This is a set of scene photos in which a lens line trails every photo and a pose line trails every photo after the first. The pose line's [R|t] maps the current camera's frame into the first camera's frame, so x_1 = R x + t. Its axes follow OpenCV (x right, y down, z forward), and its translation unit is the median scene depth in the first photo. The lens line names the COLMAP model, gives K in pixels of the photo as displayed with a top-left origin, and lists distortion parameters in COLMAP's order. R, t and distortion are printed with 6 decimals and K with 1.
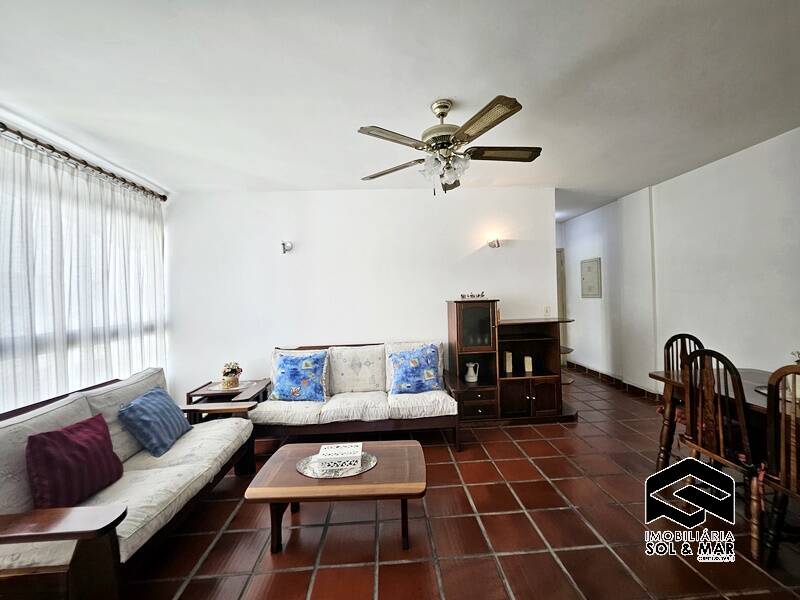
lens RADIAL K [[315.0, 0, 401.1], [0, 315.0, 297.3], [0, 0, 1]] dist [-0.002736, 0.000078]
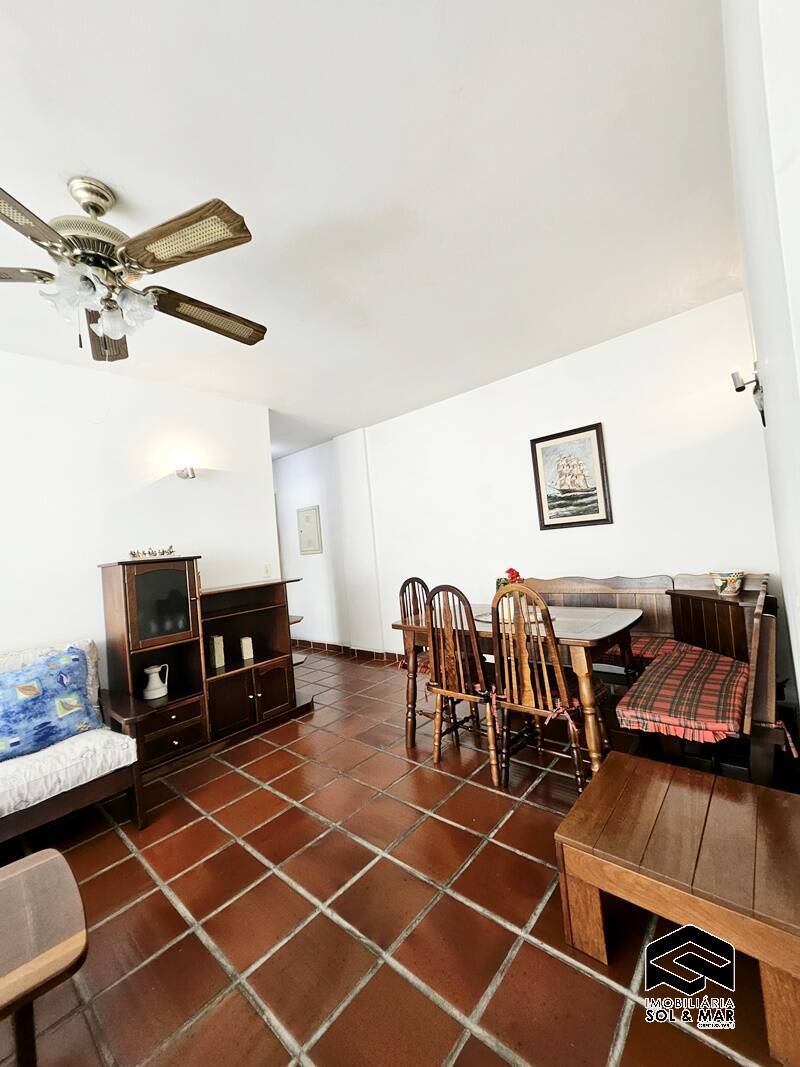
lens RADIAL K [[420.1, 0, 406.6], [0, 420.1, 534.5], [0, 0, 1]] dist [-0.002736, 0.000078]
pose [[0.695246, -0.012666, 0.718661, -0.018996], [0.070505, 0.996225, -0.050650, 0.049944], [-0.715306, 0.085883, 0.693514, 0.125818]]
